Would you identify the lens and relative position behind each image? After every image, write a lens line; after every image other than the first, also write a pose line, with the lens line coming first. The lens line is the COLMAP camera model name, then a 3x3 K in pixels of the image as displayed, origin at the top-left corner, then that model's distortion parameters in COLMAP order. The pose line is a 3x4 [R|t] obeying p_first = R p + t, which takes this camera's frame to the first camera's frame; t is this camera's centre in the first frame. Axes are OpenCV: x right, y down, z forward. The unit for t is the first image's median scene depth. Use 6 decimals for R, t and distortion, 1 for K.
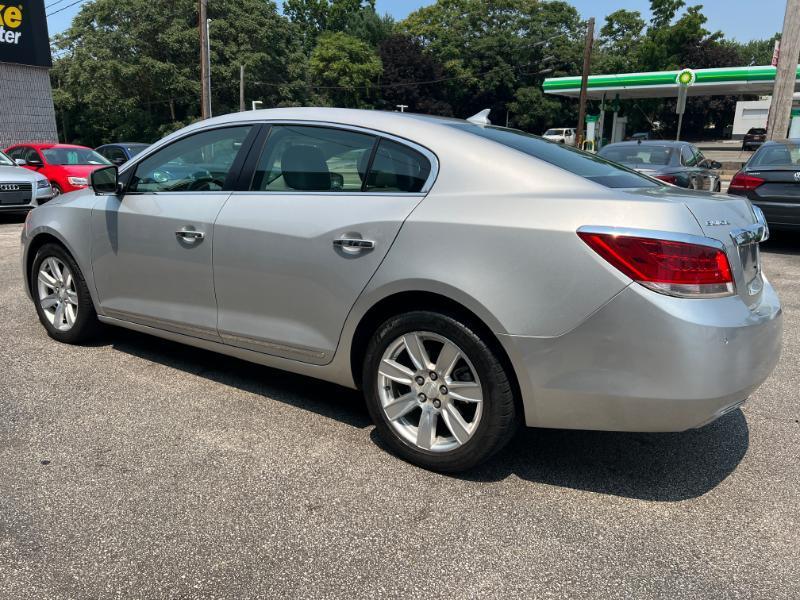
lens RADIAL K [[610.9, 0, 398.2], [0, 610.9, 300.2], [0, 0, 1]] dist [0.047520, -0.054334]
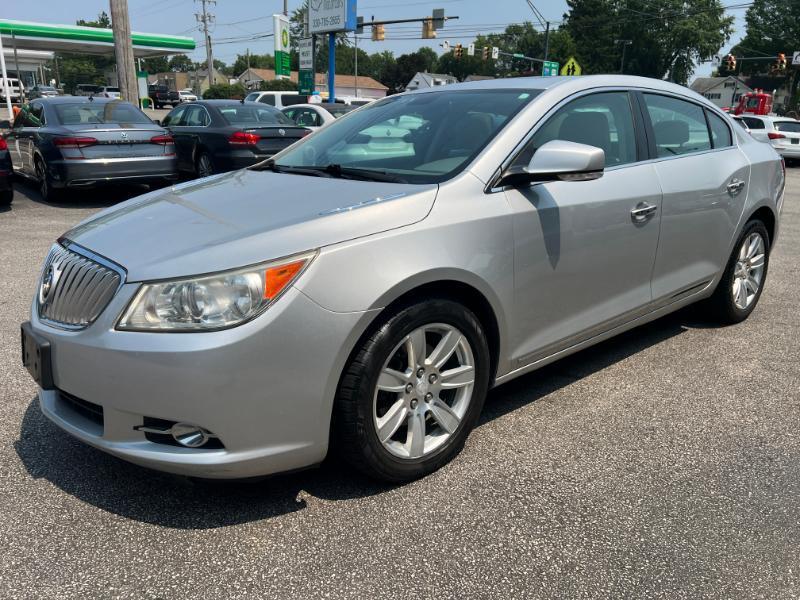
lens RADIAL K [[610.9, 0, 402.4], [0, 610.9, 295.3], [0, 0, 1]] dist [0.047520, -0.054334]
pose [[0.244381, -0.276823, 0.929326, -0.086819], [0.219164, 0.949353, 0.225156, -0.018039], [-0.944587, 0.148651, 0.292674, 0.071867]]
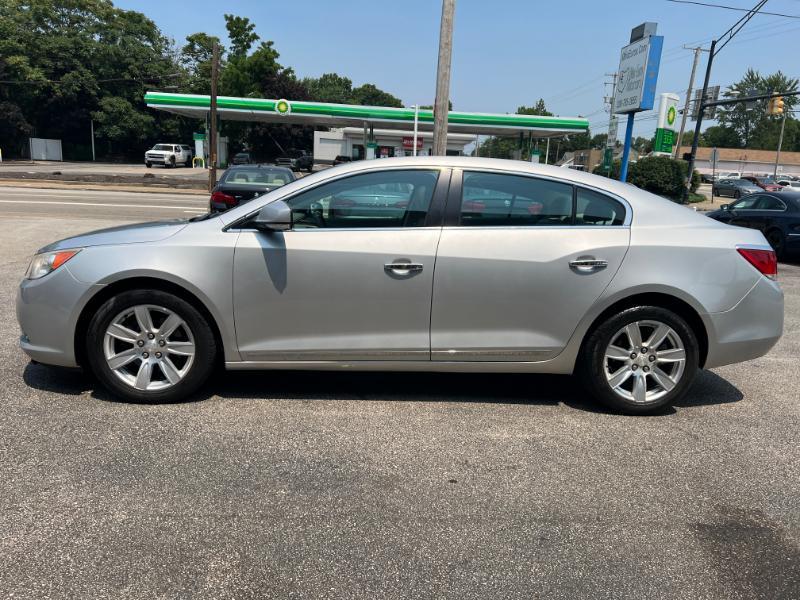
lens RADIAL K [[610.9, 0, 400.9], [0, 610.9, 297.4], [0, 0, 1]] dist [0.047520, -0.054334]
pose [[0.782293, -0.092434, 0.616014, -0.067220], [0.109586, 0.993927, 0.009974, -0.004212], [-0.613195, 0.059703, 0.787672, 0.009692]]
